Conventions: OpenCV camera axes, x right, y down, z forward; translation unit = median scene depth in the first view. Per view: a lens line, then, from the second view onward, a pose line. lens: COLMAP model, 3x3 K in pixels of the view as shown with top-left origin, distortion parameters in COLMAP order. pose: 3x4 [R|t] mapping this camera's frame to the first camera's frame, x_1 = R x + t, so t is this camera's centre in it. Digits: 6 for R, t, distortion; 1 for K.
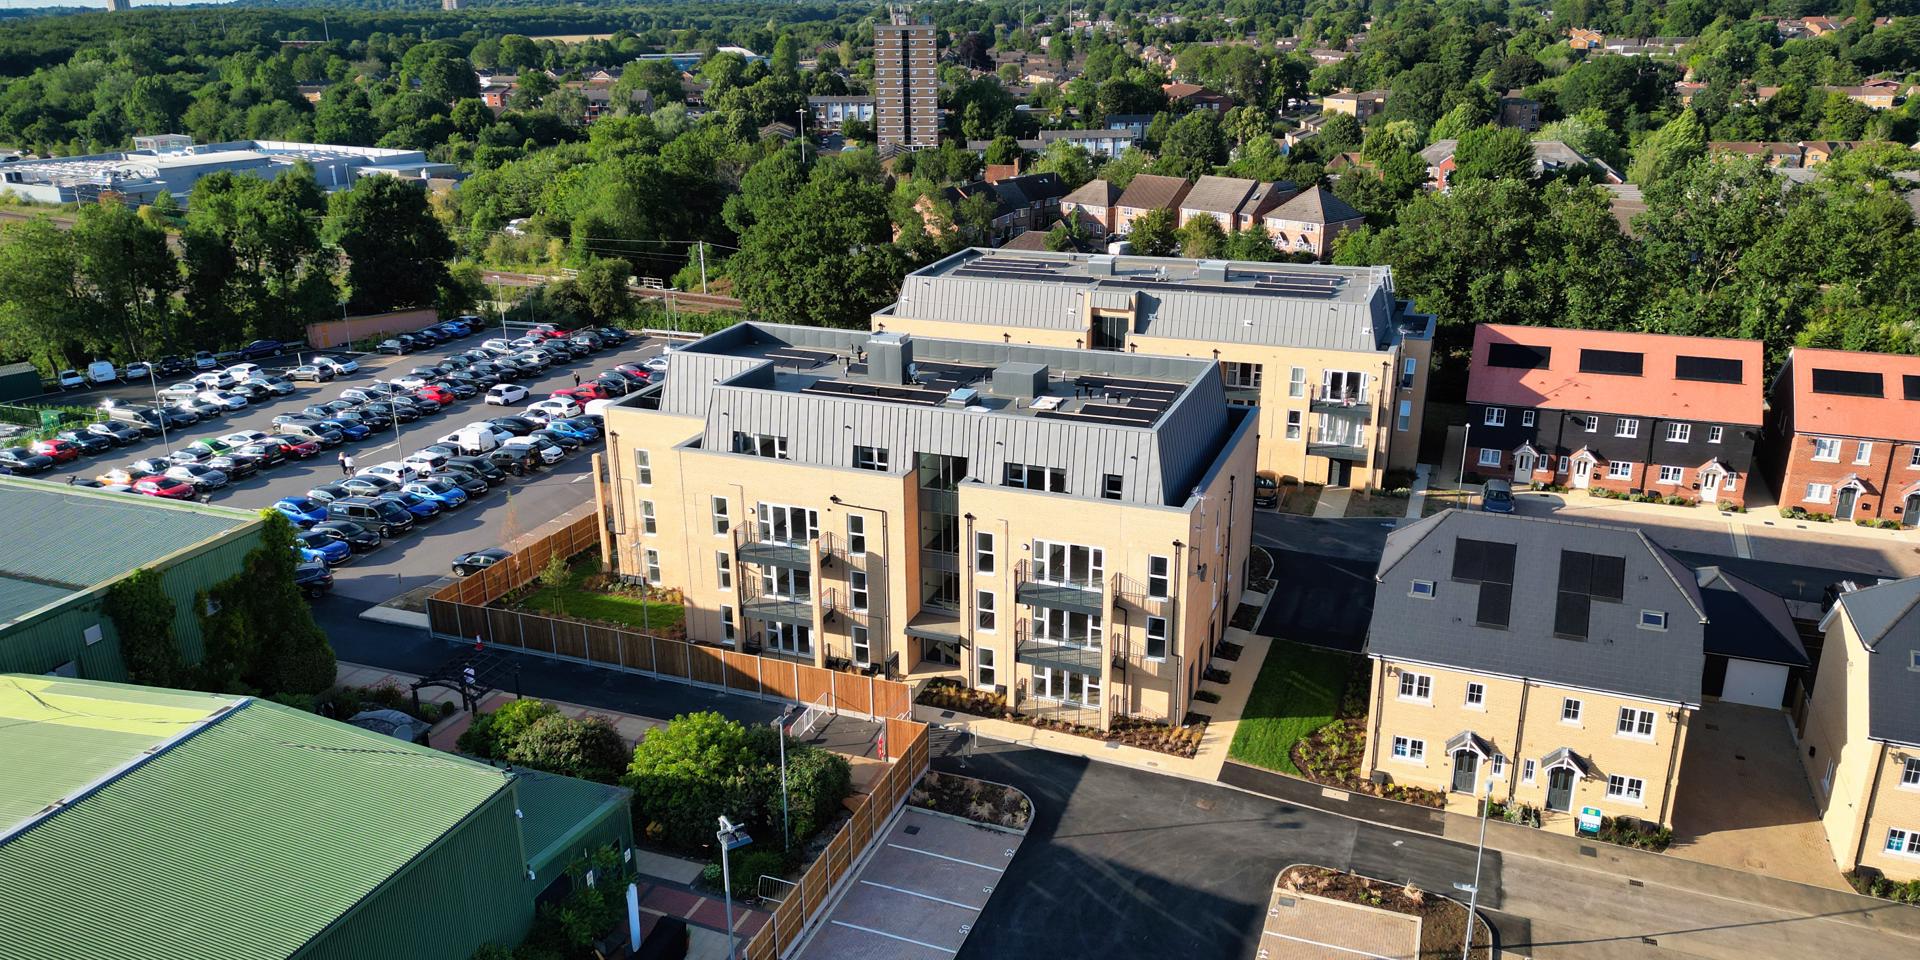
lens RADIAL K [[1362.3, 0, 962.2], [0, 1362.3, 472.9], [0, 0, 1]] dist [0.028378, -0.005701]
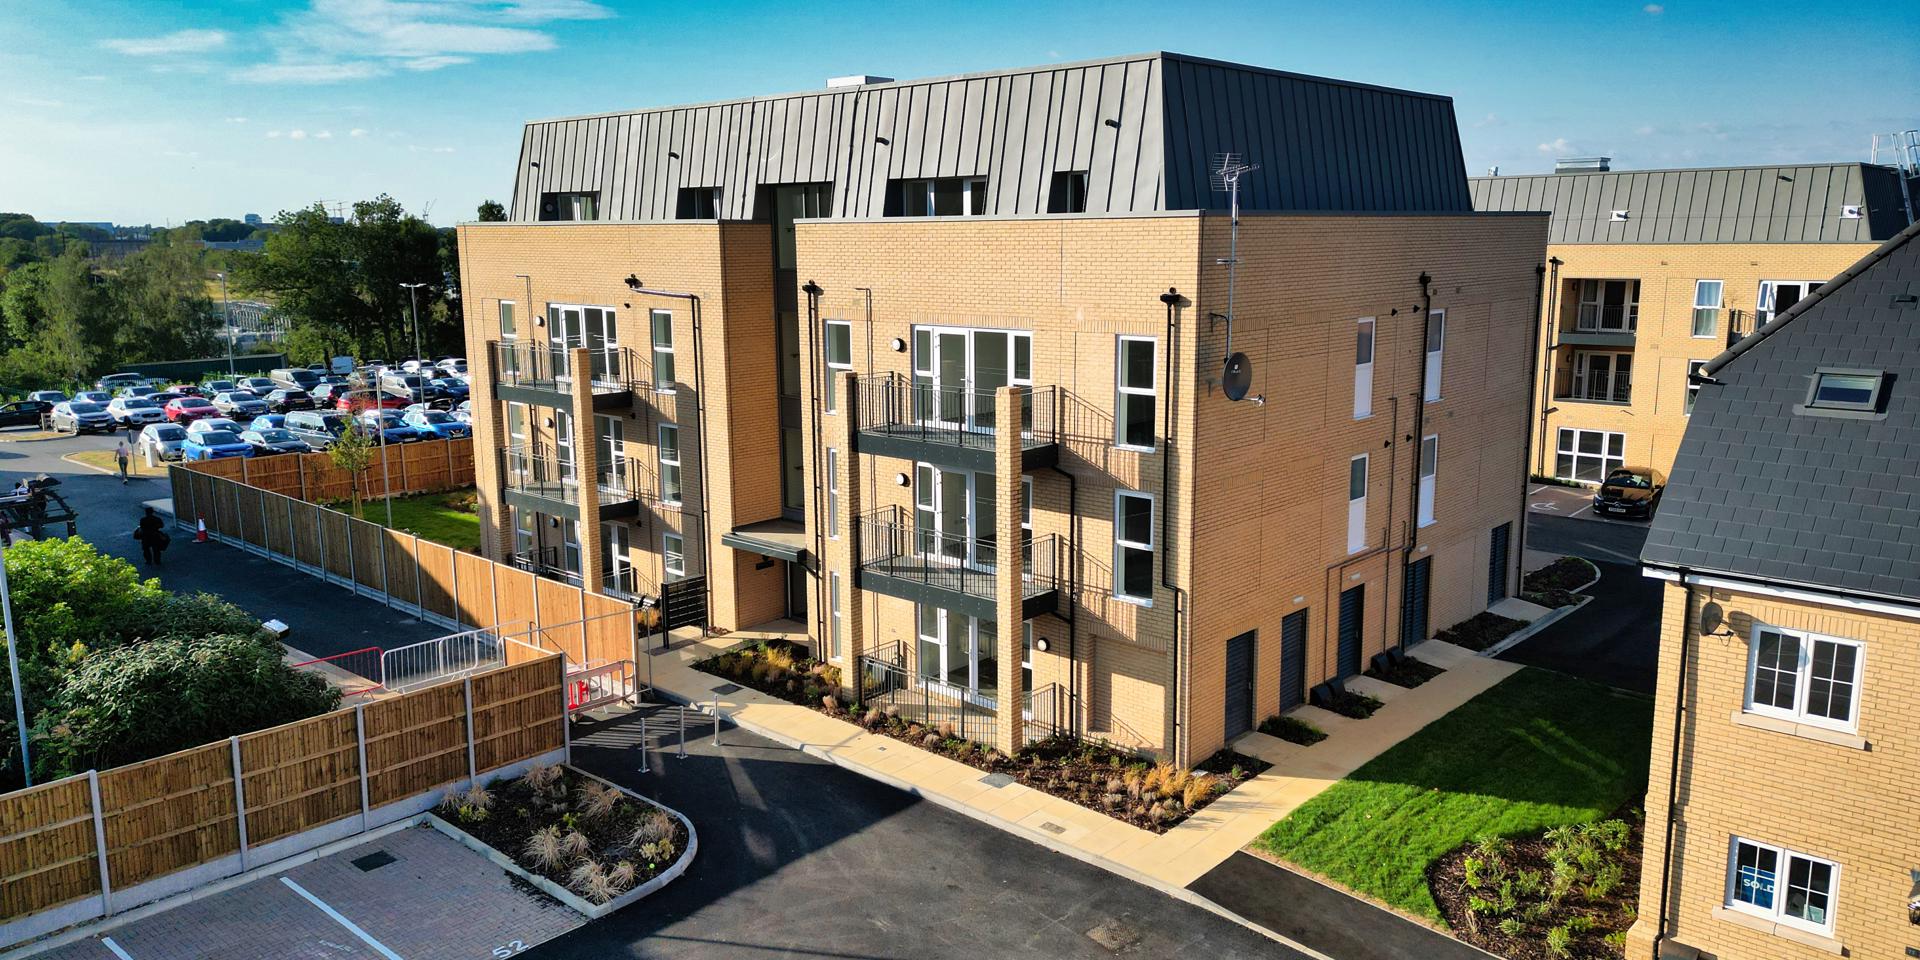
lens RADIAL K [[1362.3, 0, 956.3], [0, 1362.3, 481.3], [0, 0, 1]] dist [0.028378, -0.005701]
pose [[0.935877, 0.066013, -0.346086, 0.234125], [-0.115222, 0.985622, -0.123581, 0.158871], [0.332952, 0.155533, 0.930028, 0.579264]]
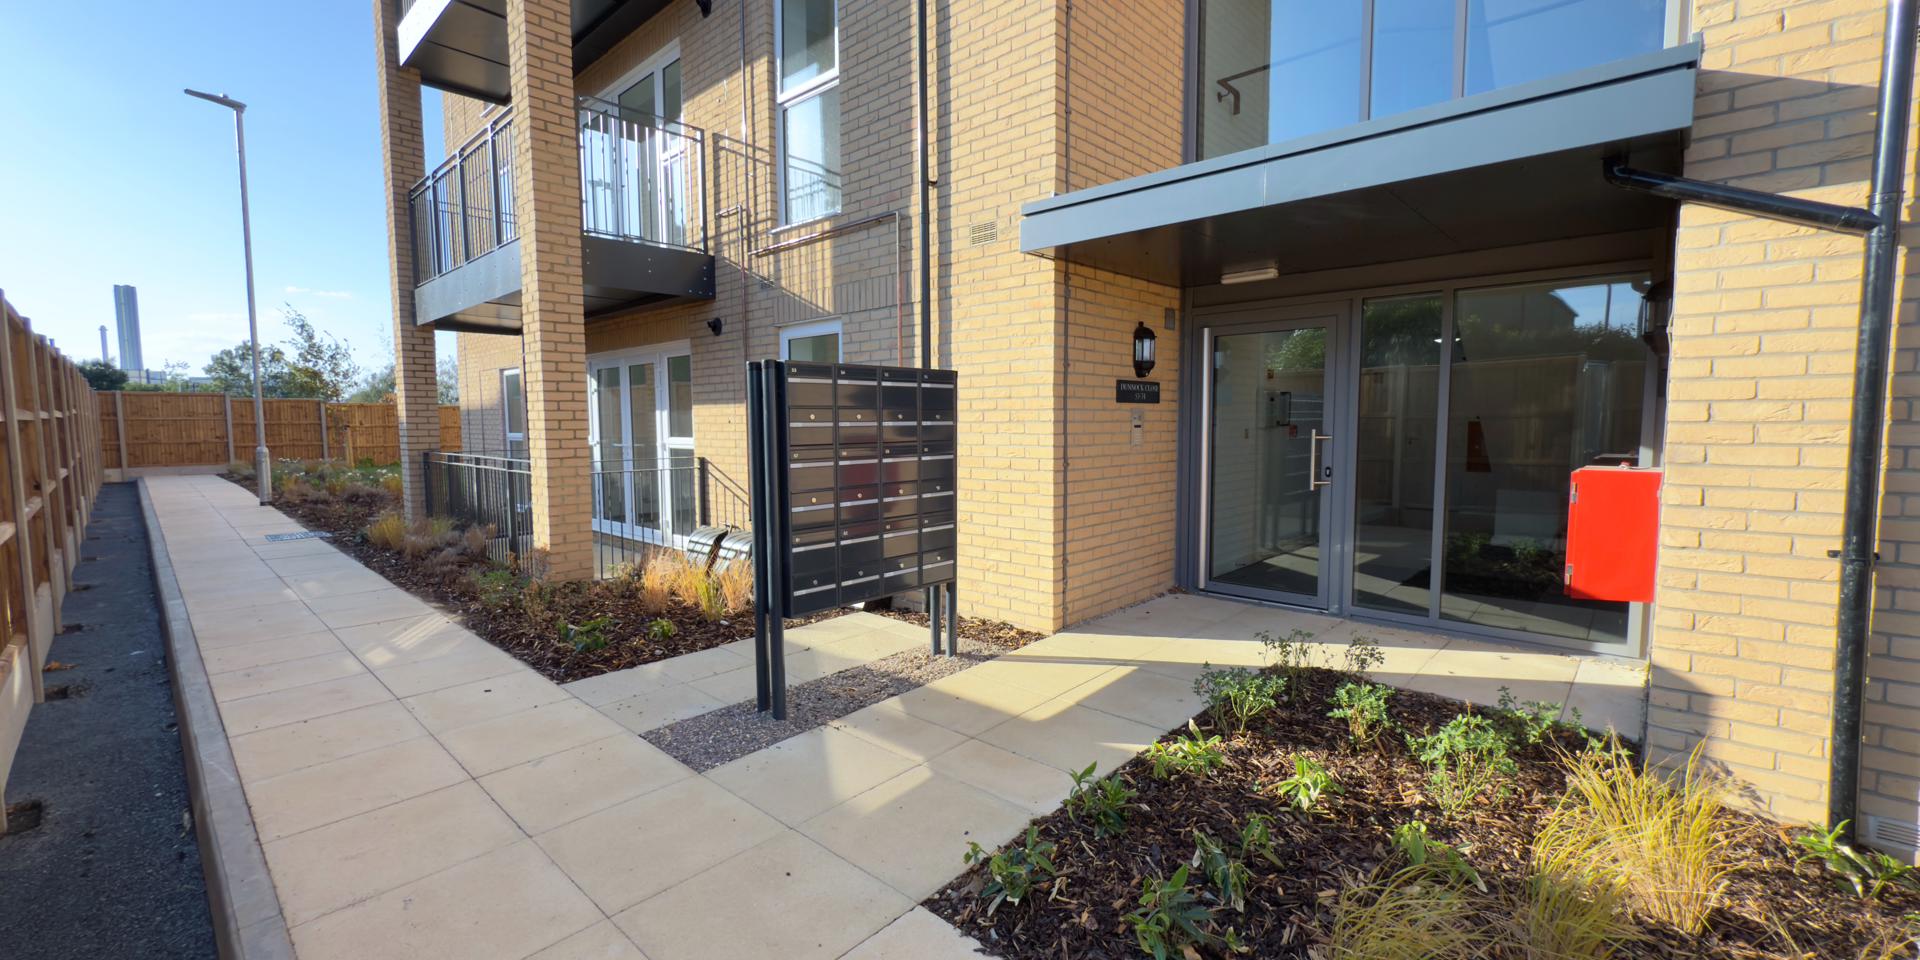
lens RADIAL K [[765.1, 0, 956.6], [0, 765.1, 482.3], [0, 0, 1]] dist [0.003509, 0.000174]
pose [[0.931081, 0.031732, -0.363429, -0.021687], [-0.119590, 0.967711, -0.221888, 0.164302], [0.344653, 0.250059, 0.904812, 1.000994]]
